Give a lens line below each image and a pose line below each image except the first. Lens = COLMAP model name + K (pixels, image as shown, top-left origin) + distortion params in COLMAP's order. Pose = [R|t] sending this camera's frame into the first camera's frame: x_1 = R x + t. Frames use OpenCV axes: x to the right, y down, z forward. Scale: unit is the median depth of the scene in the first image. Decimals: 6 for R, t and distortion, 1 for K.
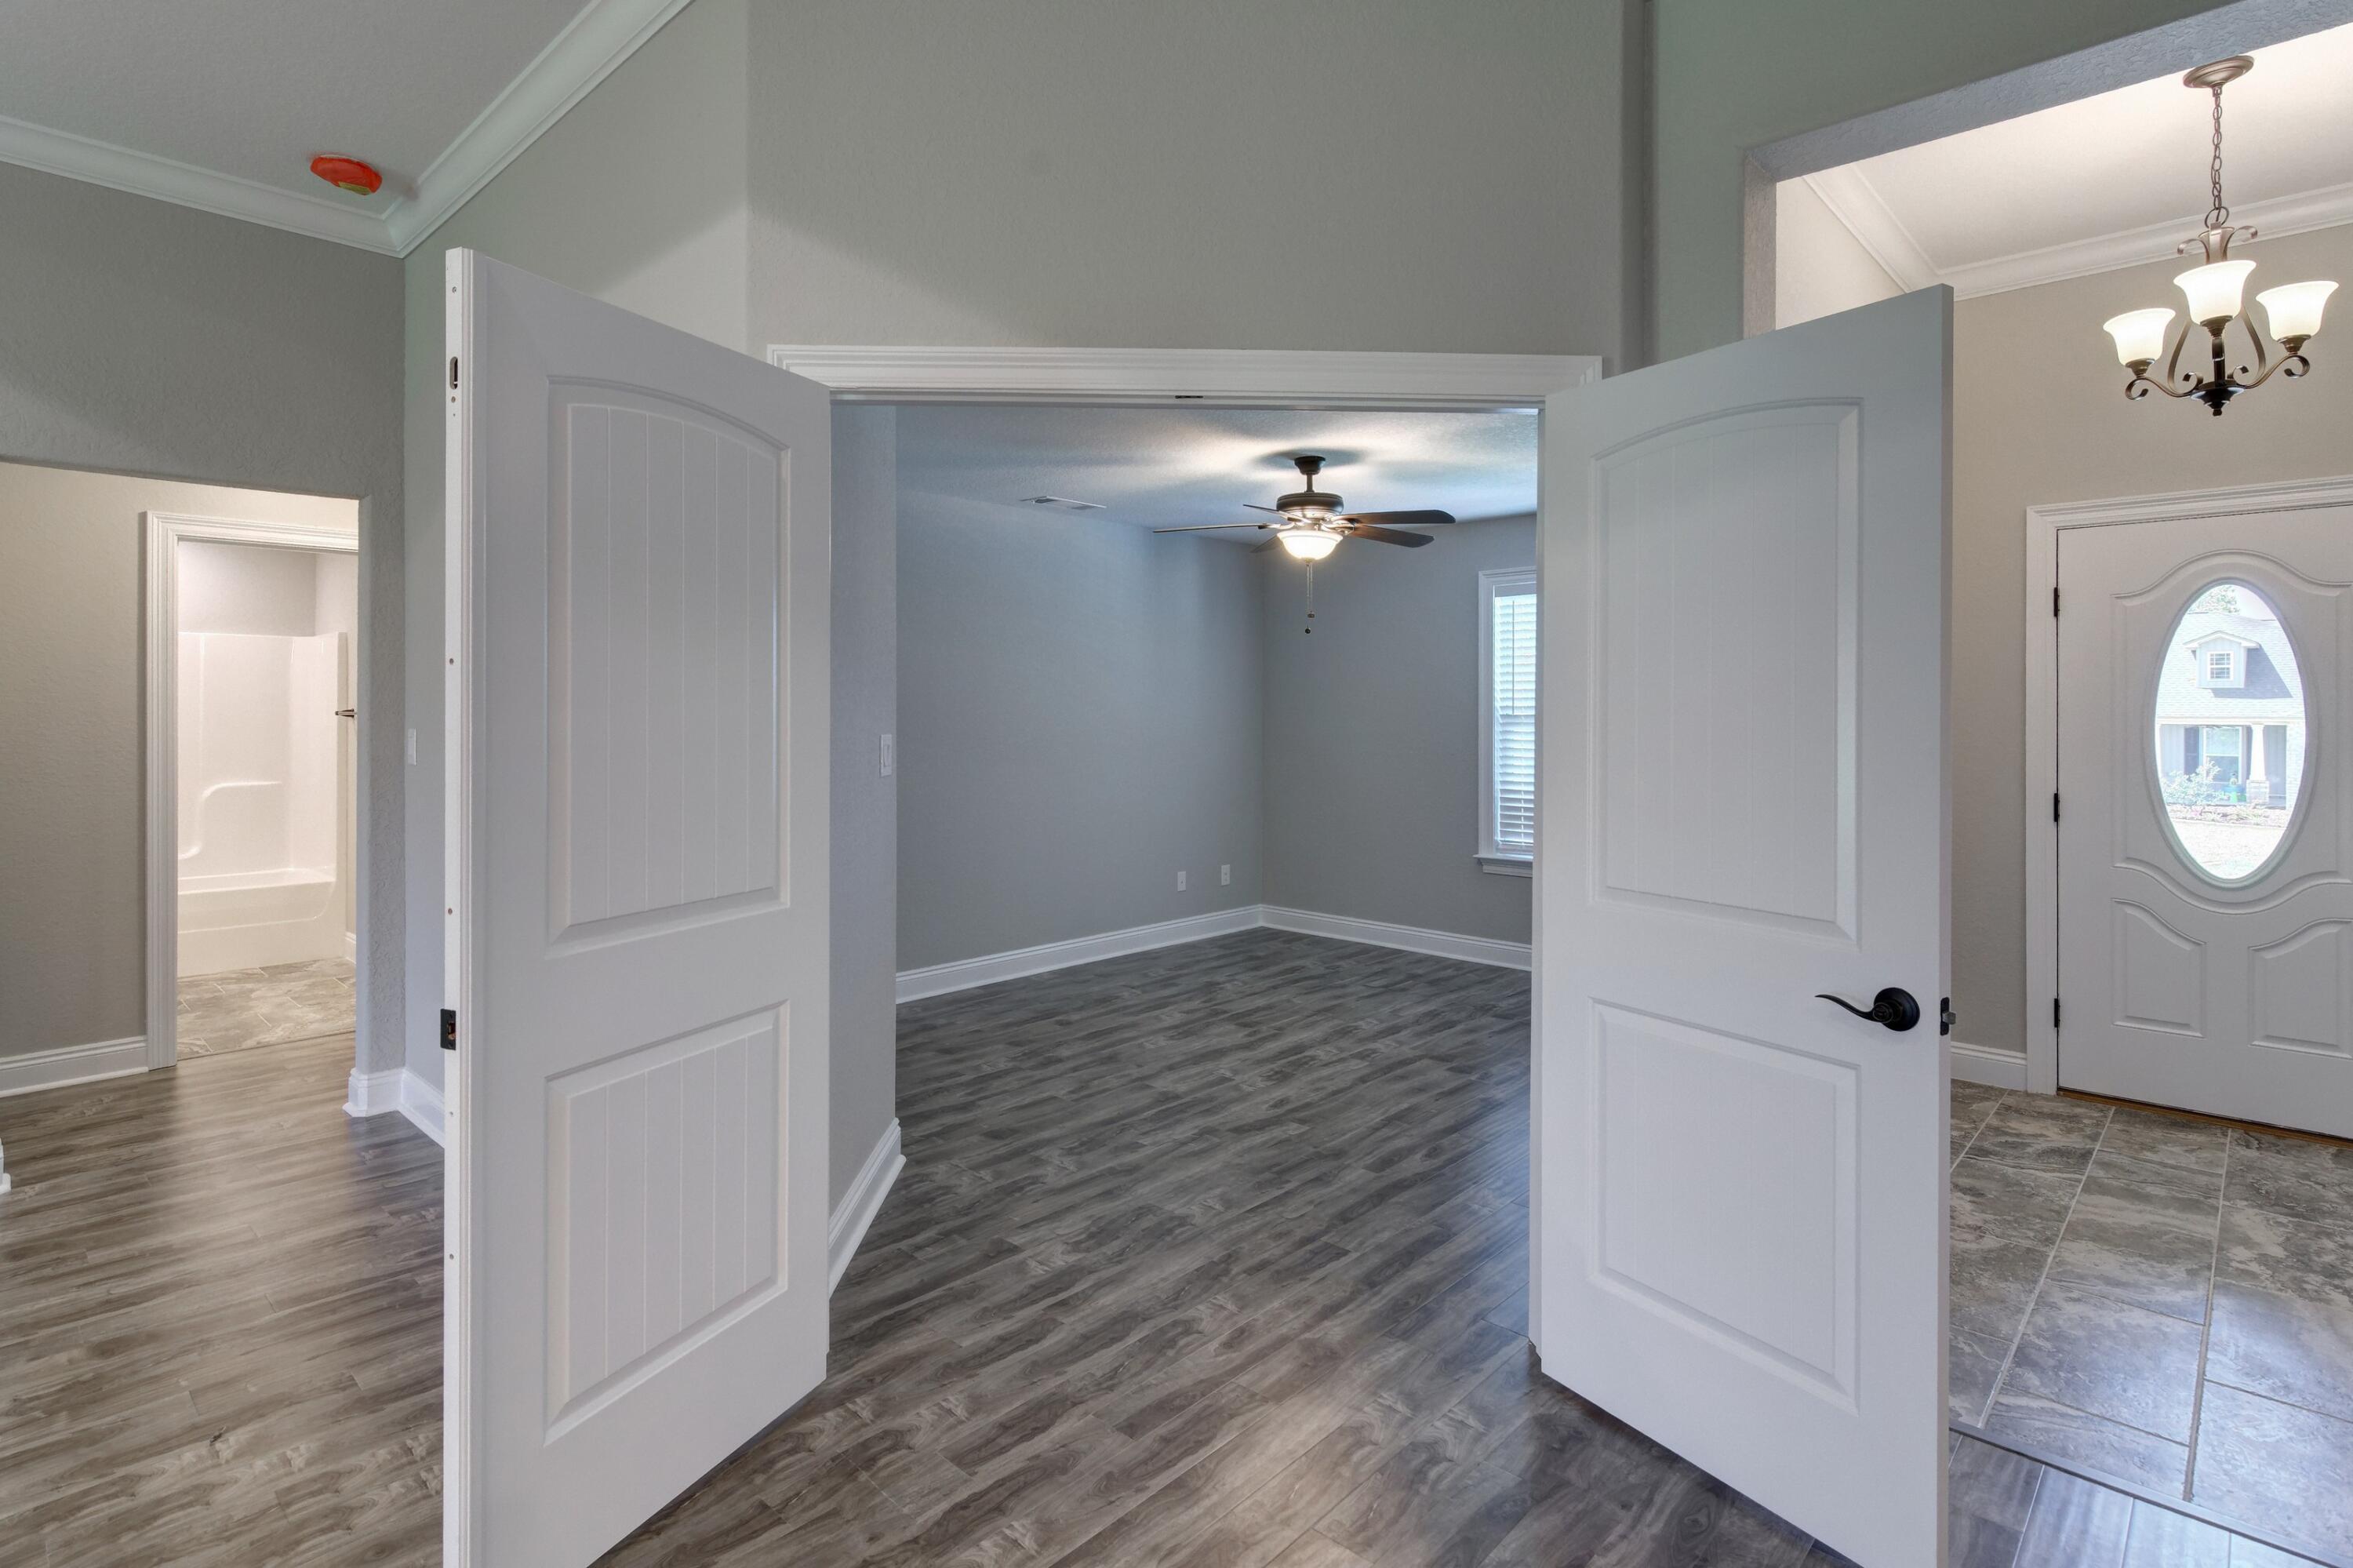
lens RADIAL K [[1109.2, 0, 1170.9], [0, 1109.2, 707.8], [0, 0, 1]] dist [0.000621, 0.000022]
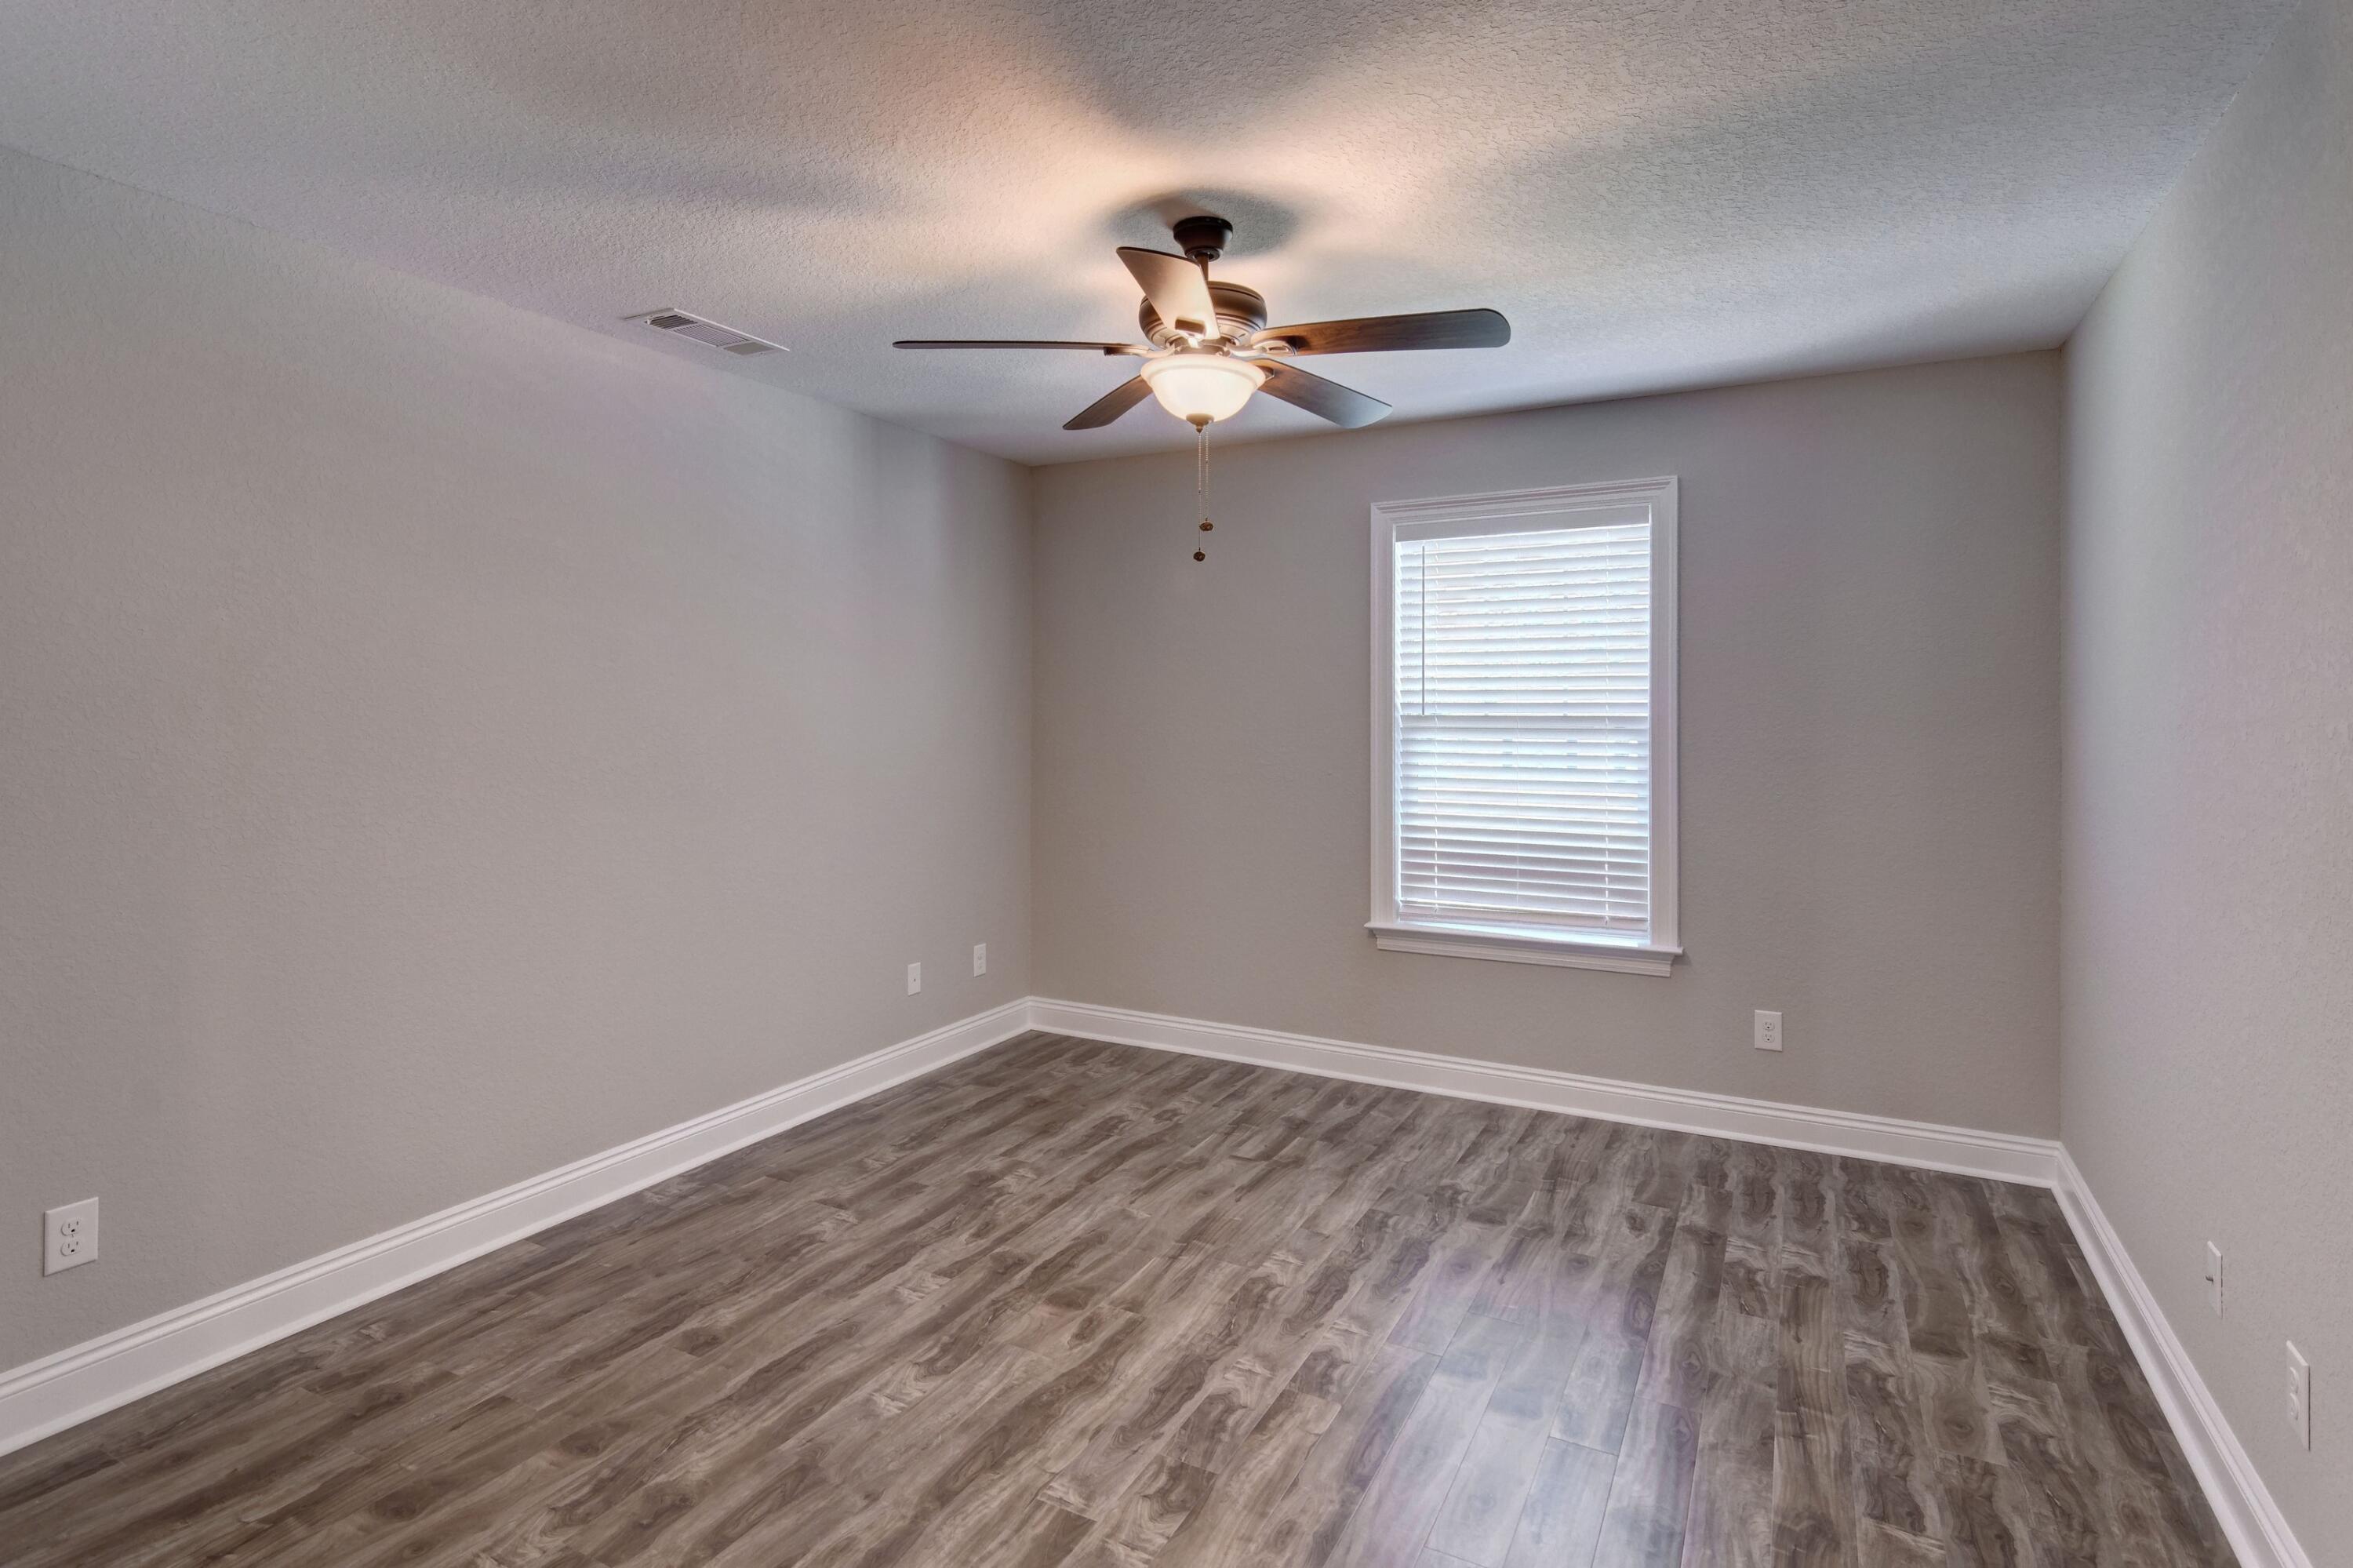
lens RADIAL K [[1145.3, 0, 1179.4], [0, 1145.3, 701.9], [0, 0, 1]] dist [-0.003074, -0.000512]
pose [[0.962900, 0.001122, 0.269856, -0.025503], [0.000396, 0.999984, -0.005569, 0.001909], [-0.269858, 0.005470, 0.962885, 0.396975]]
